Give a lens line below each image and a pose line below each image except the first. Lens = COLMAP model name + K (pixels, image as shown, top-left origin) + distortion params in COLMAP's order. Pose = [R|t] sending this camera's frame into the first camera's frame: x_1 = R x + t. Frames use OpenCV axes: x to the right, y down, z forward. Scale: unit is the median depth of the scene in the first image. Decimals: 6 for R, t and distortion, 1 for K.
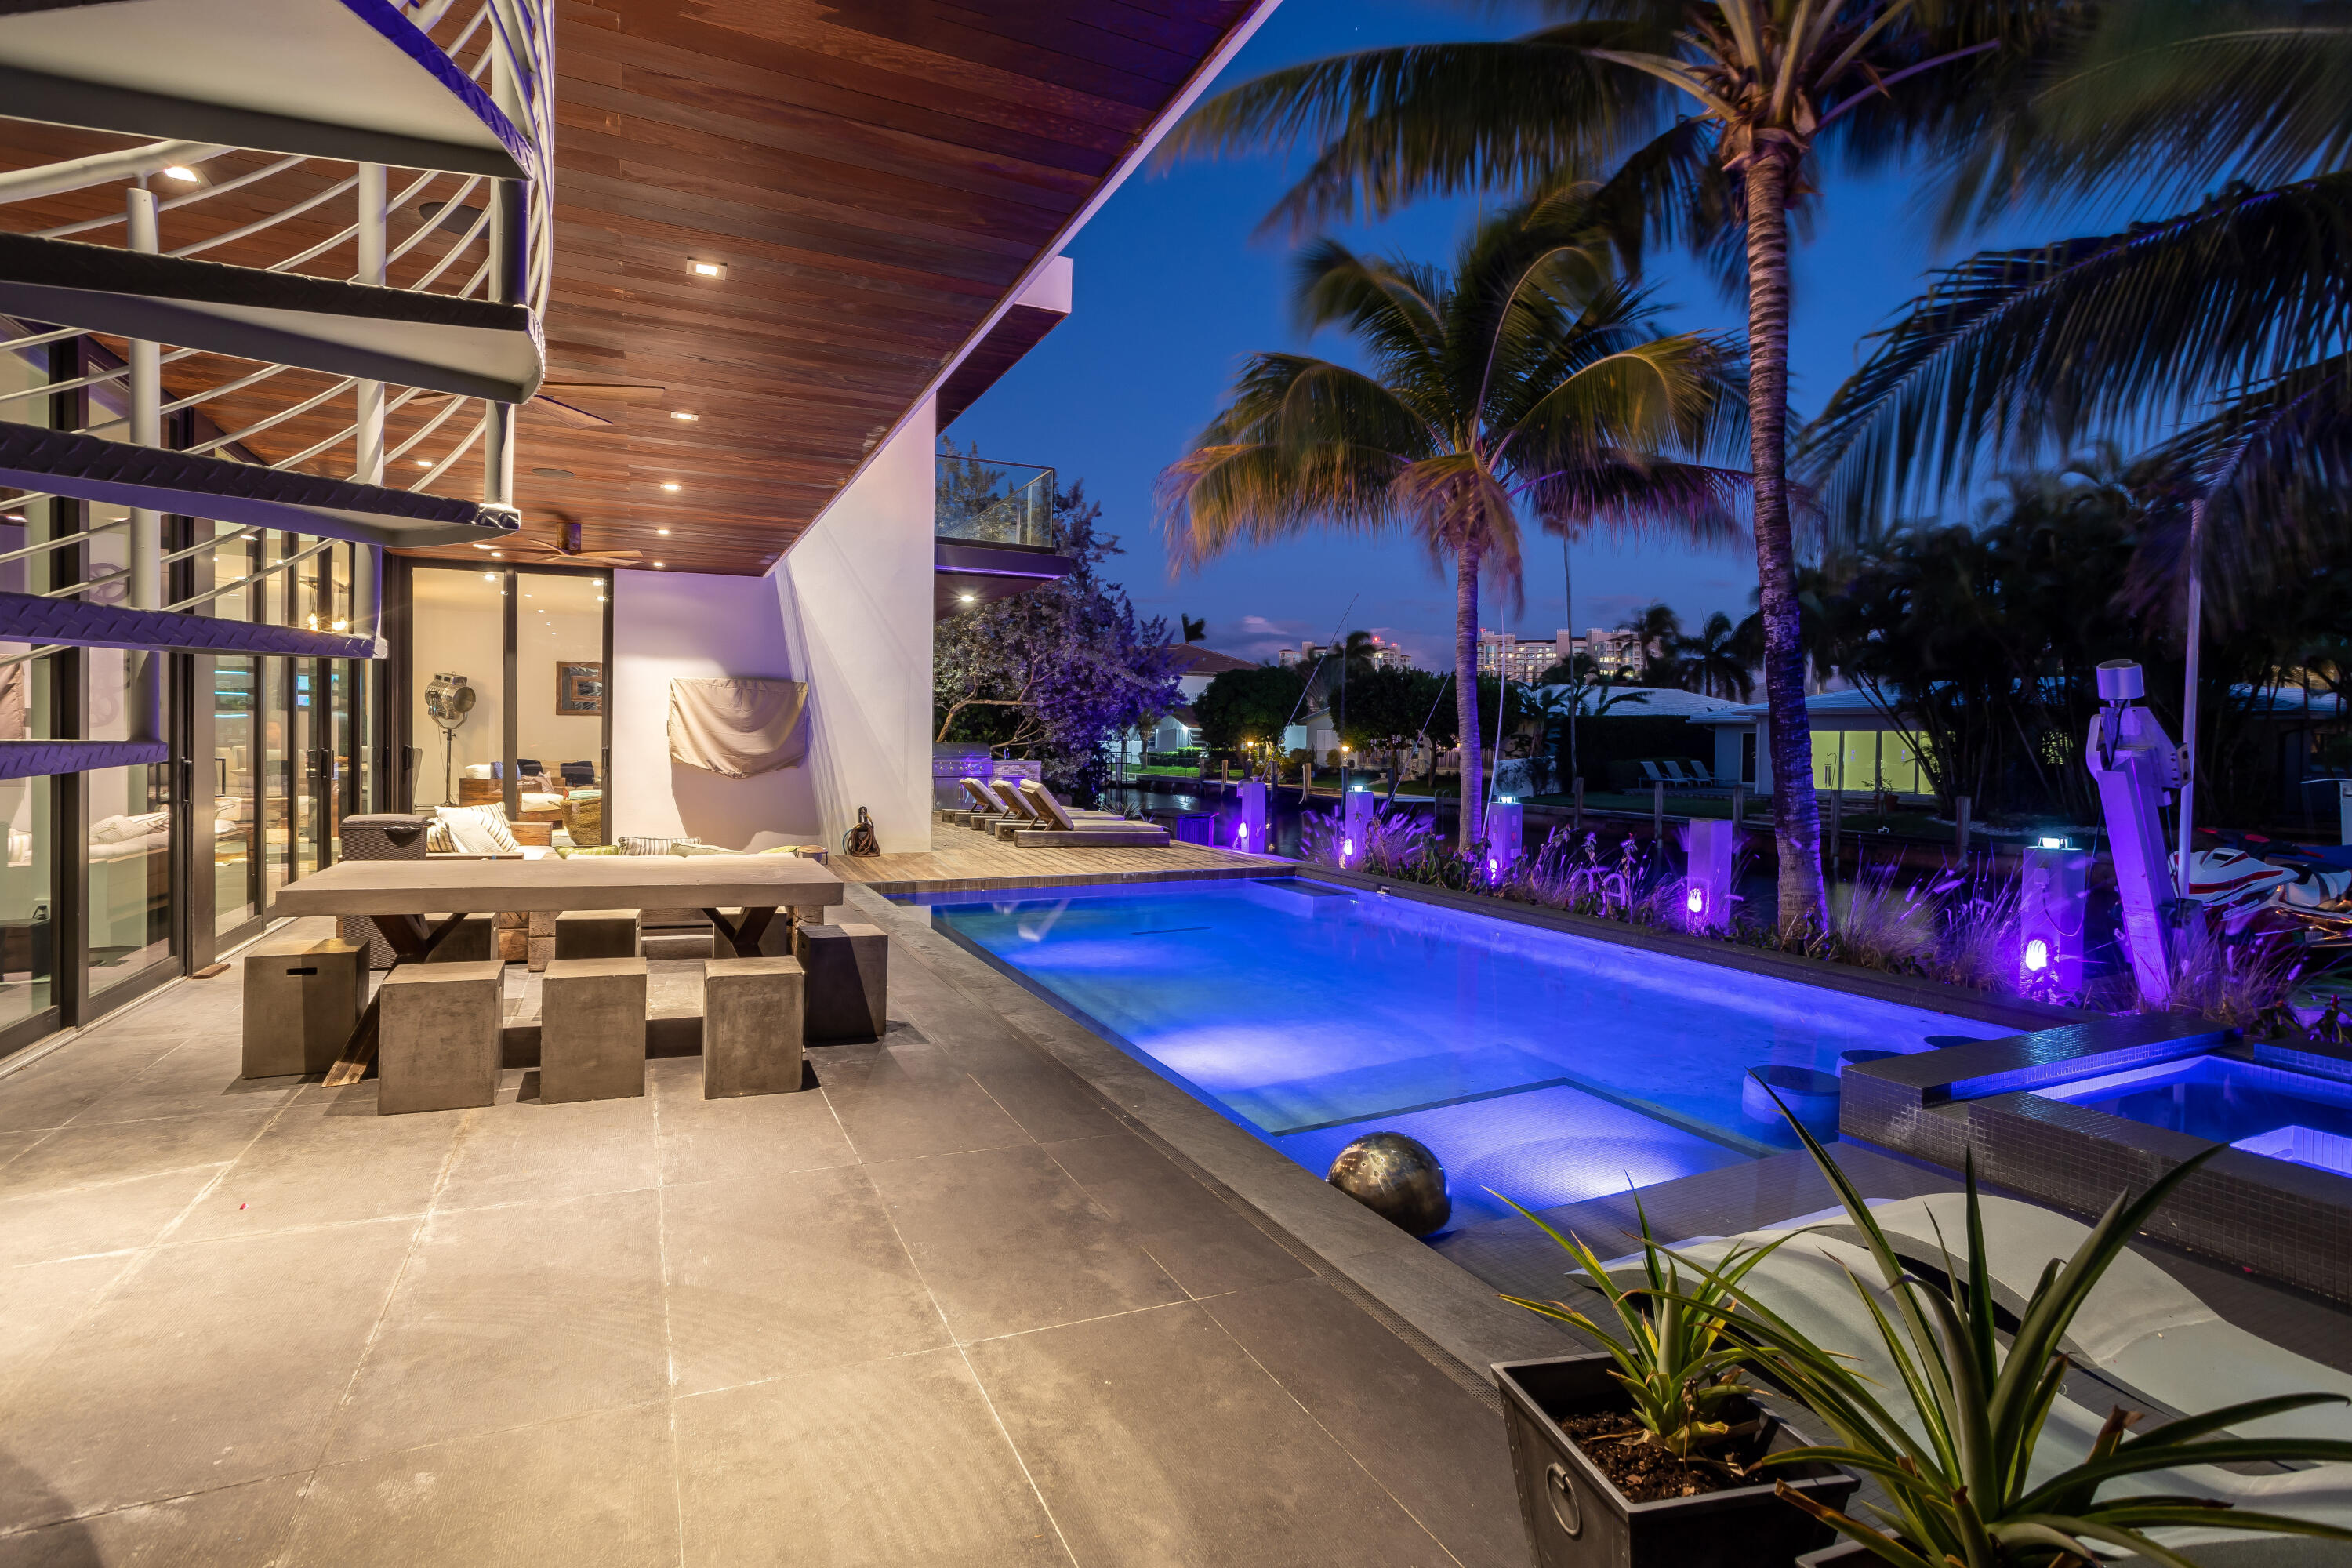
lens RADIAL K [[1138.6, 0, 1159.5], [0, 1138.6, 784.7], [0, 0, 1]] dist [-0.040393, 0.026424]
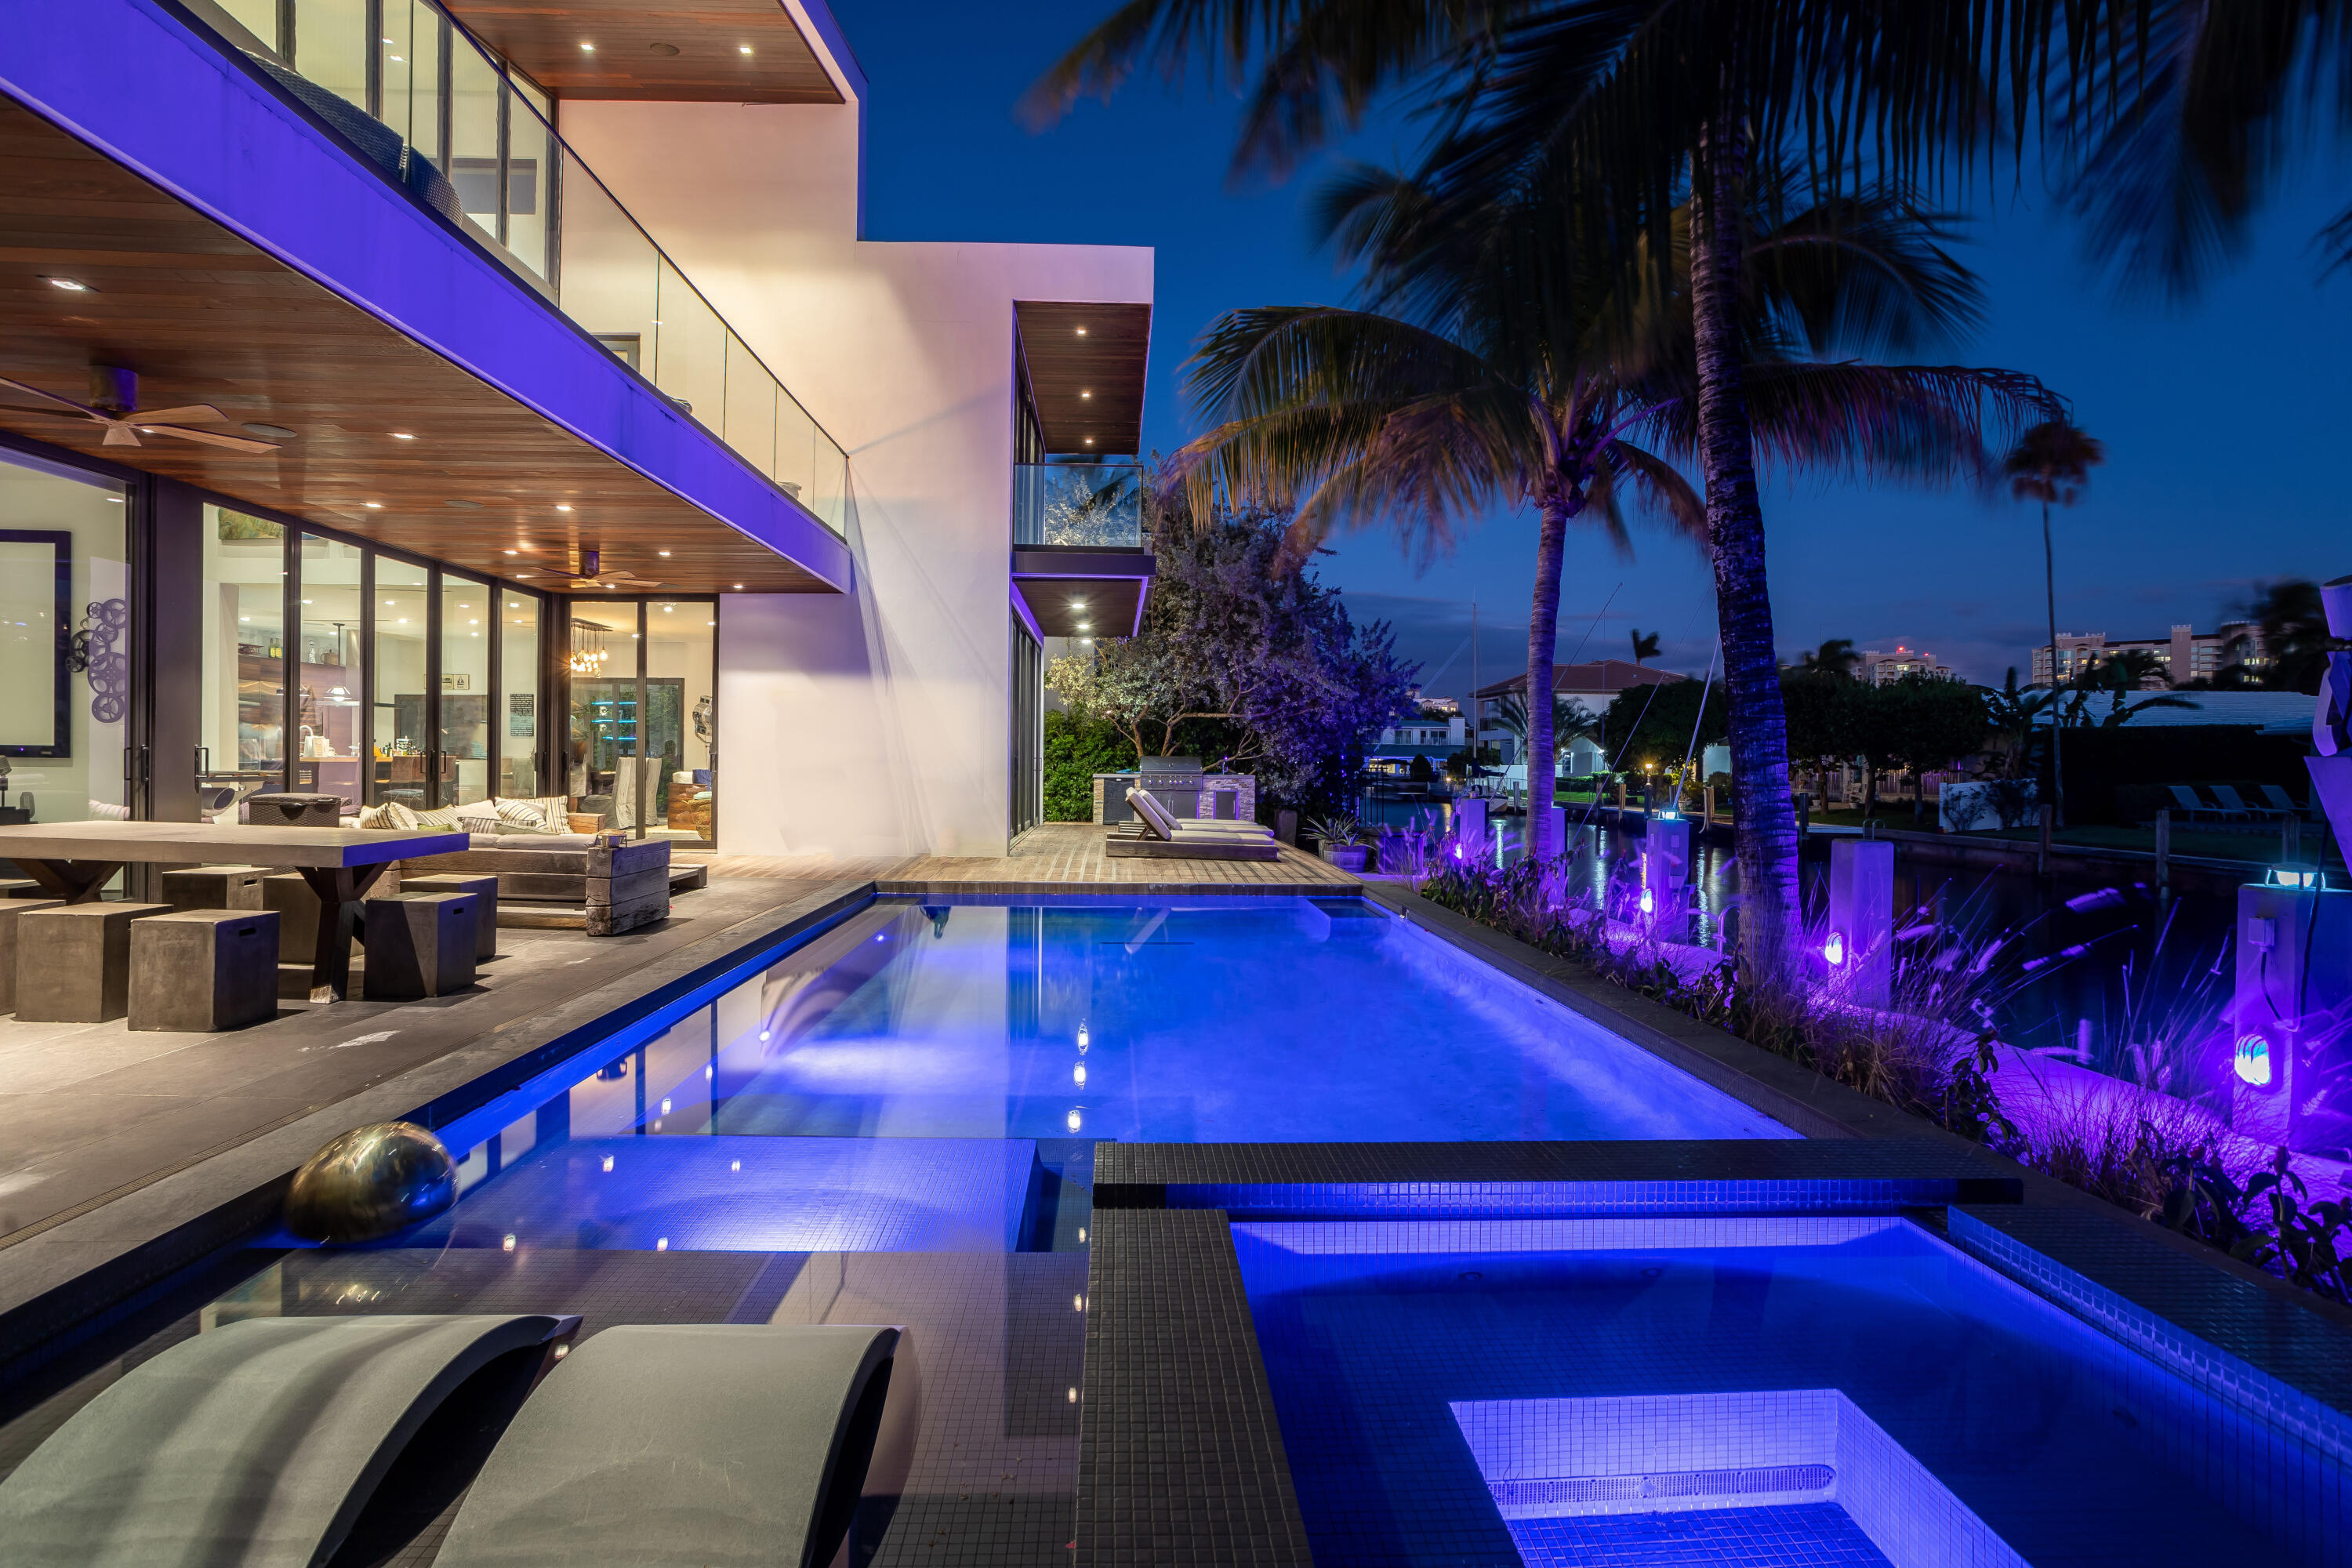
lens RADIAL K [[1138.6, 0, 1159.5], [0, 1138.6, 784.7], [0, 0, 1]] dist [-0.040393, 0.026424]
pose [[0.917349, 0.003635, -0.398067, 0.216334], [-0.013700, 0.999654, -0.022444, 0.010517], [0.397848, 0.026042, 0.917082, 0.085726]]
